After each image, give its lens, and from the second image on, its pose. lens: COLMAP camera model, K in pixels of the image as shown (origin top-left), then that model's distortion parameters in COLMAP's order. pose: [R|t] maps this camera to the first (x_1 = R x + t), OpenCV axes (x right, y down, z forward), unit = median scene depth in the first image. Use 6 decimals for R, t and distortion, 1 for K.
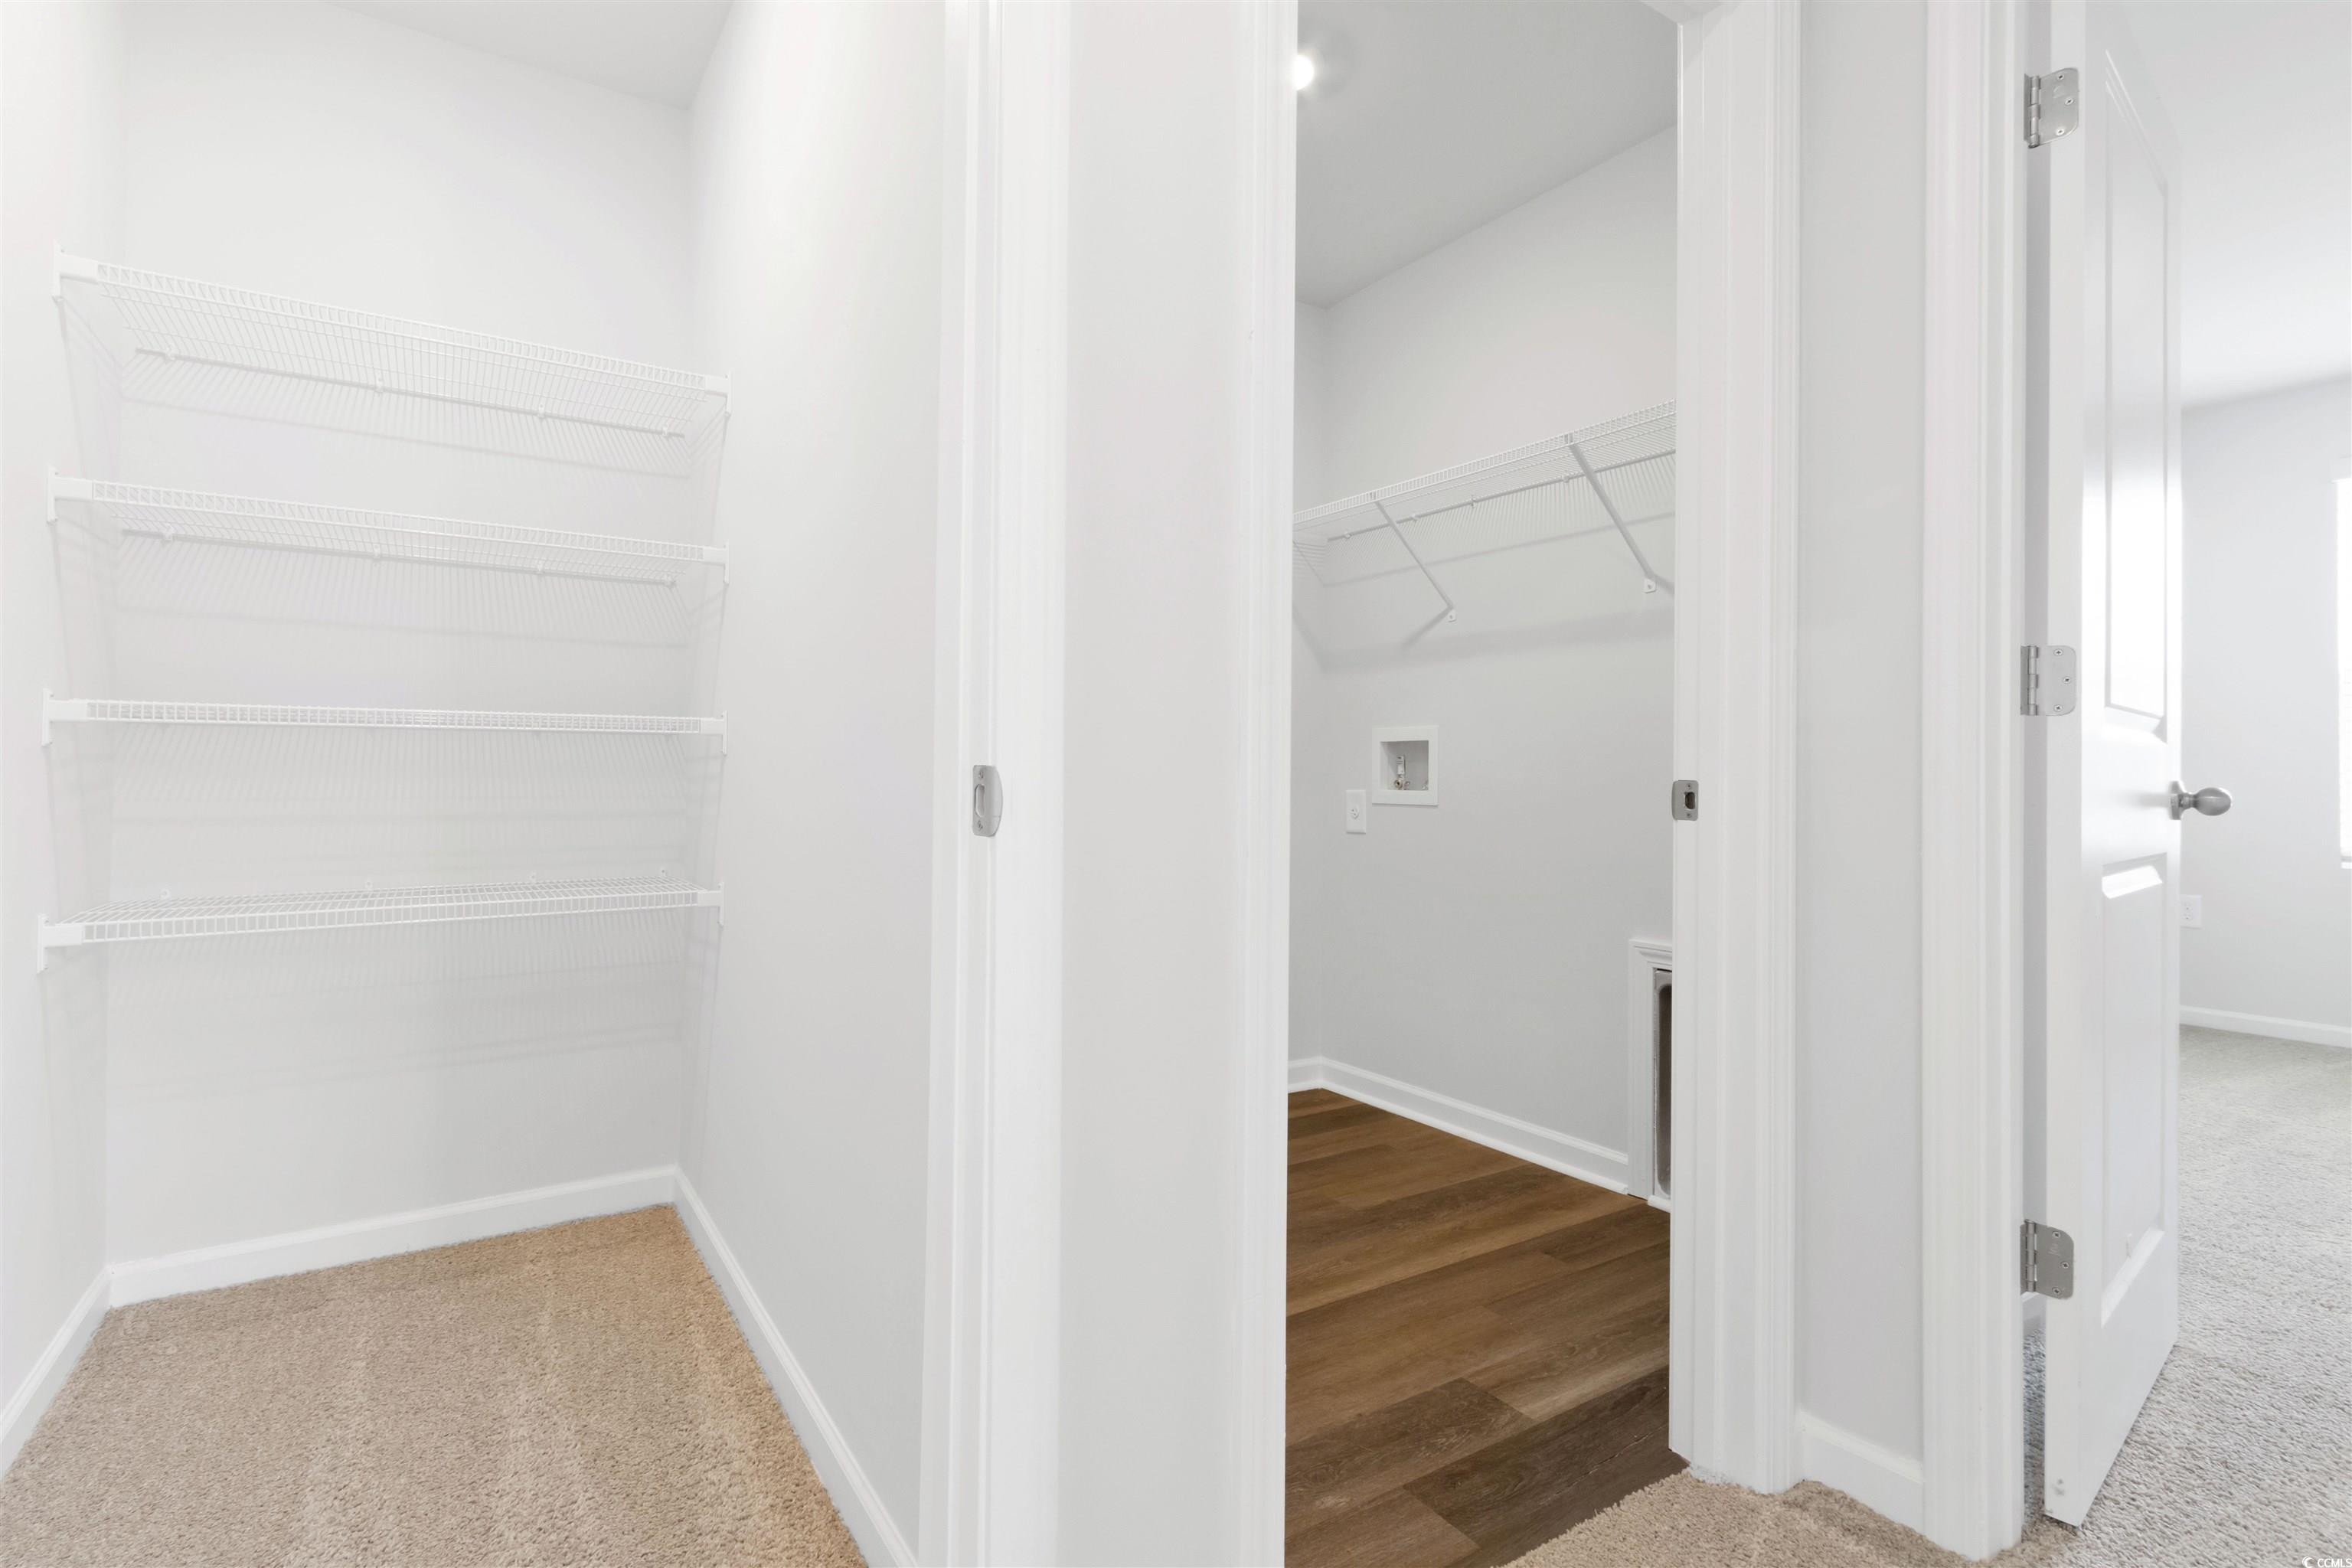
lens RADIAL K [[1107.6, 0, 1175.7], [0, 1107.6, 769.8], [0, 0, 1]] dist [0.002154, 0.000175]
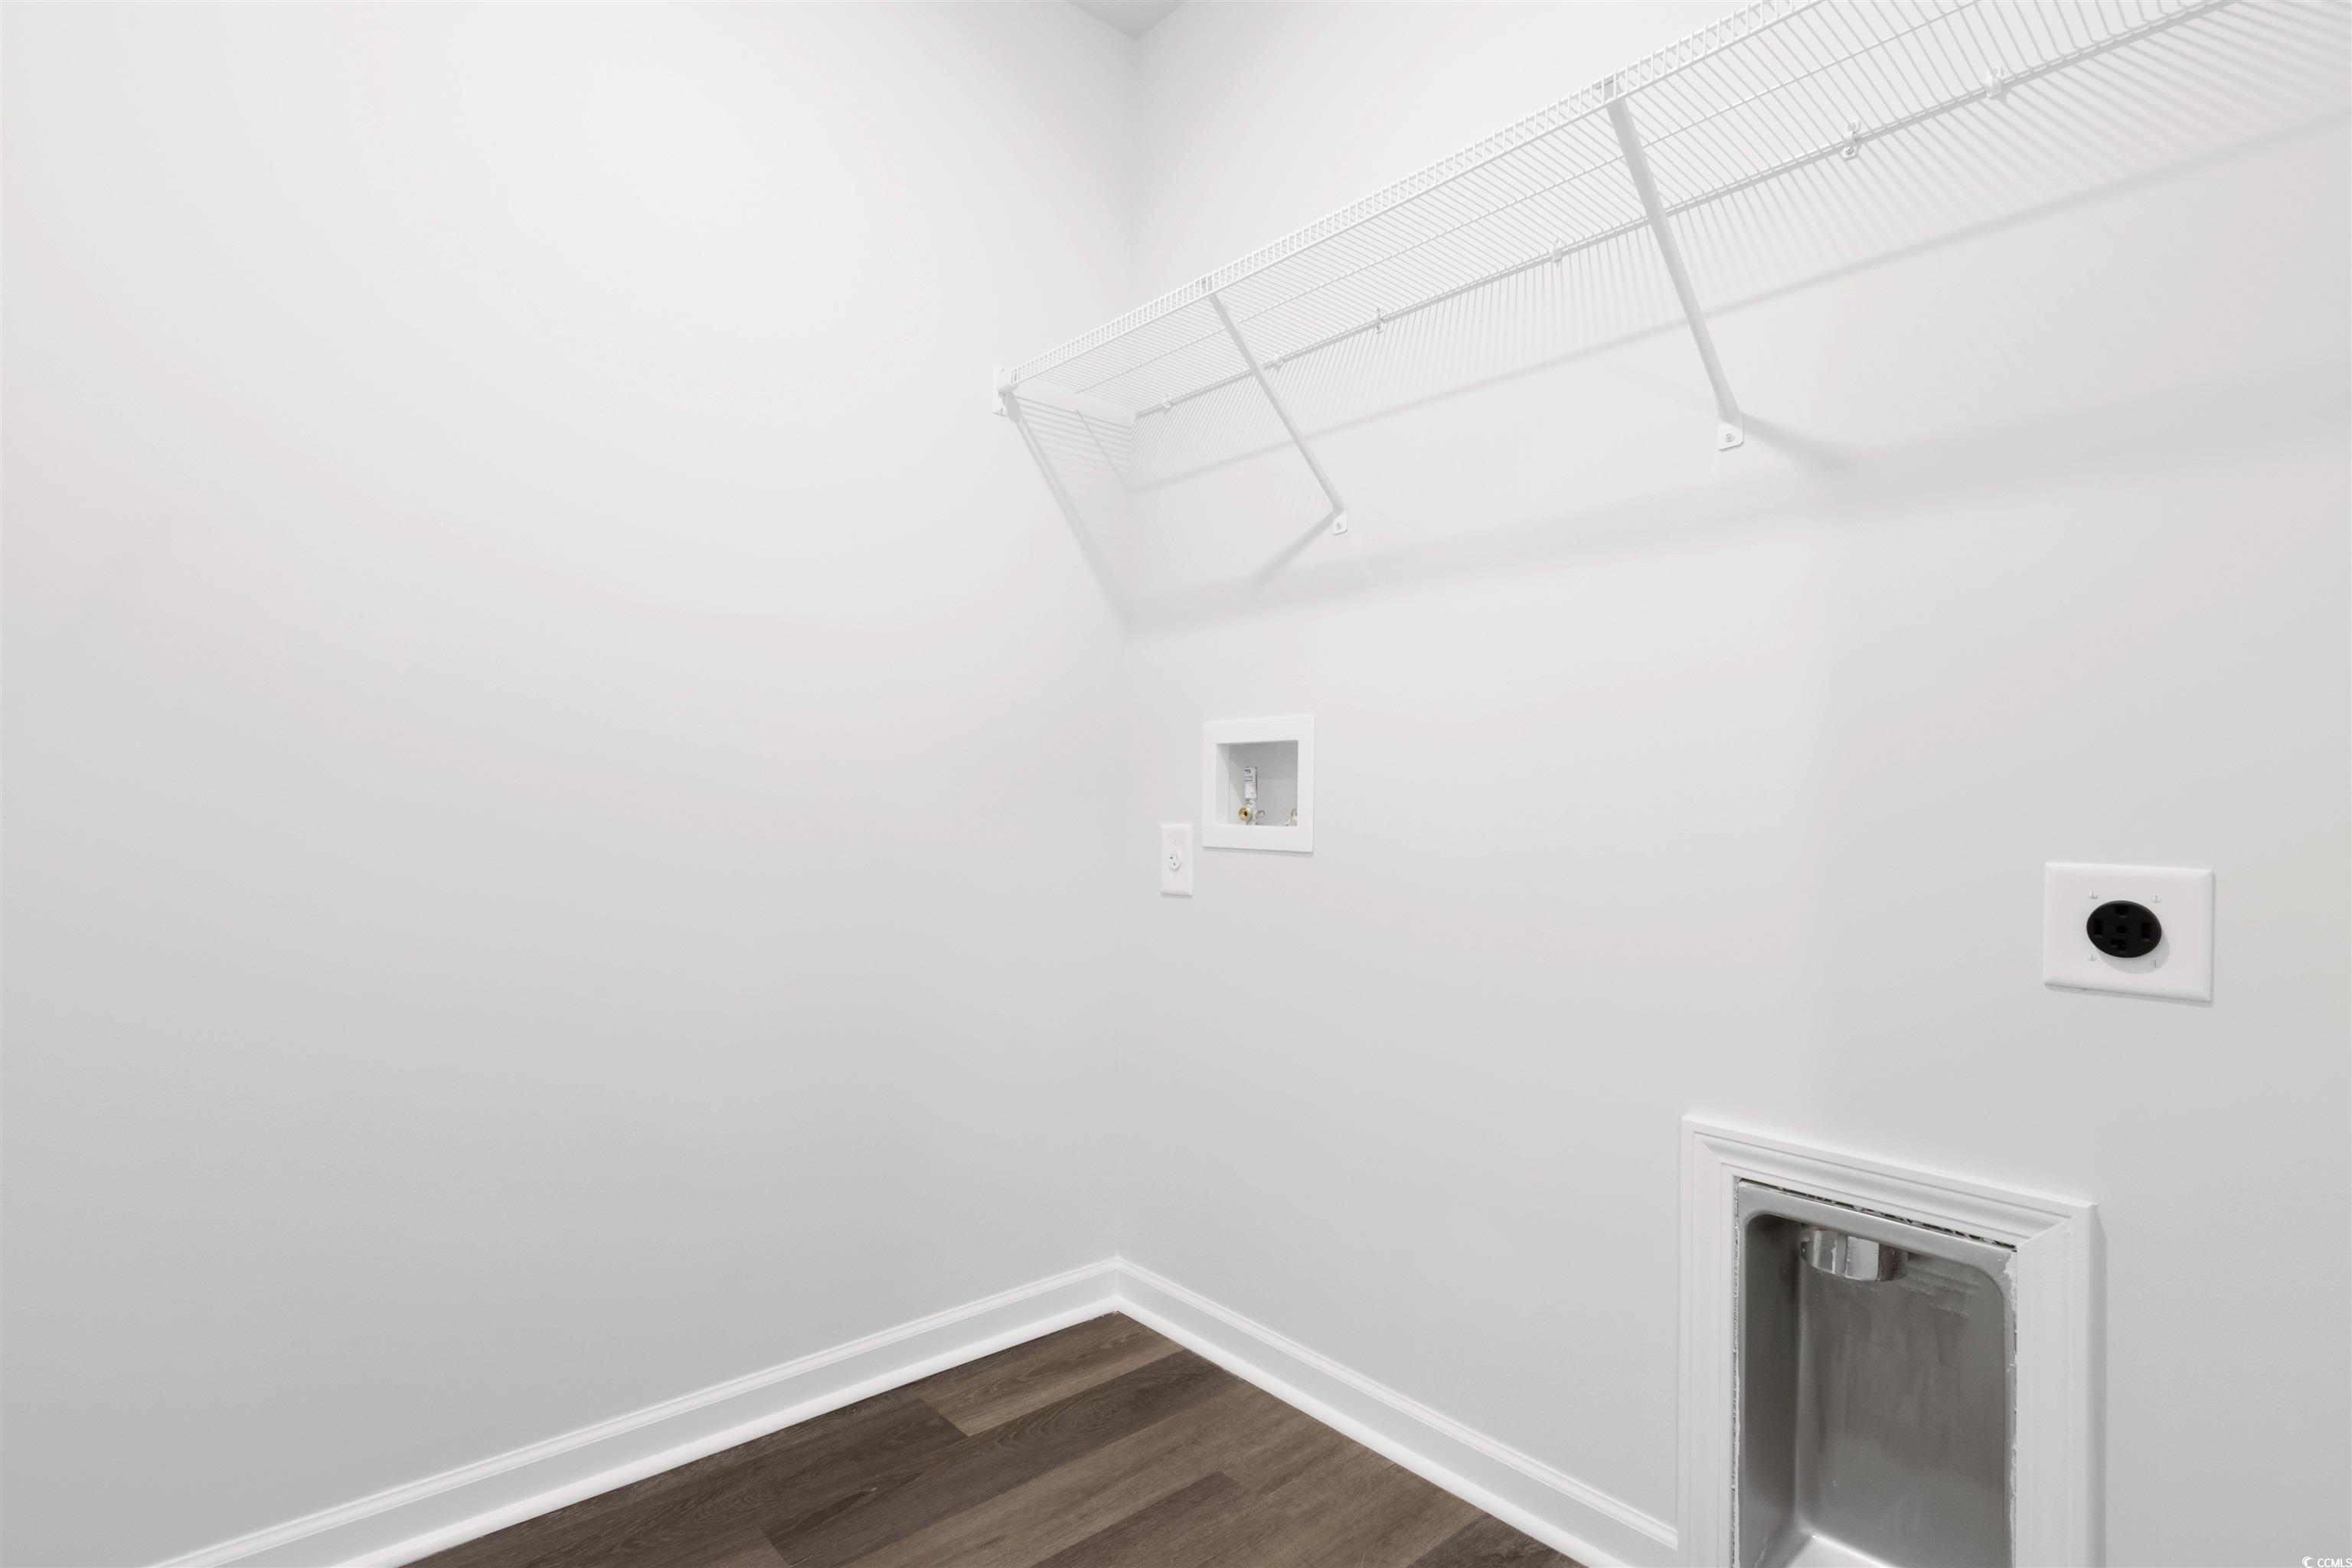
lens RADIAL K [[1107.6, 0, 1175.7], [0, 1107.6, 769.8], [0, 0, 1]] dist [0.002154, 0.000175]
pose [[0.989361, 0.012229, 0.144969, 0.079248], [-0.009047, 0.999704, -0.022589, 0.002827], [-0.145202, 0.021037, 0.989178, 0.428329]]
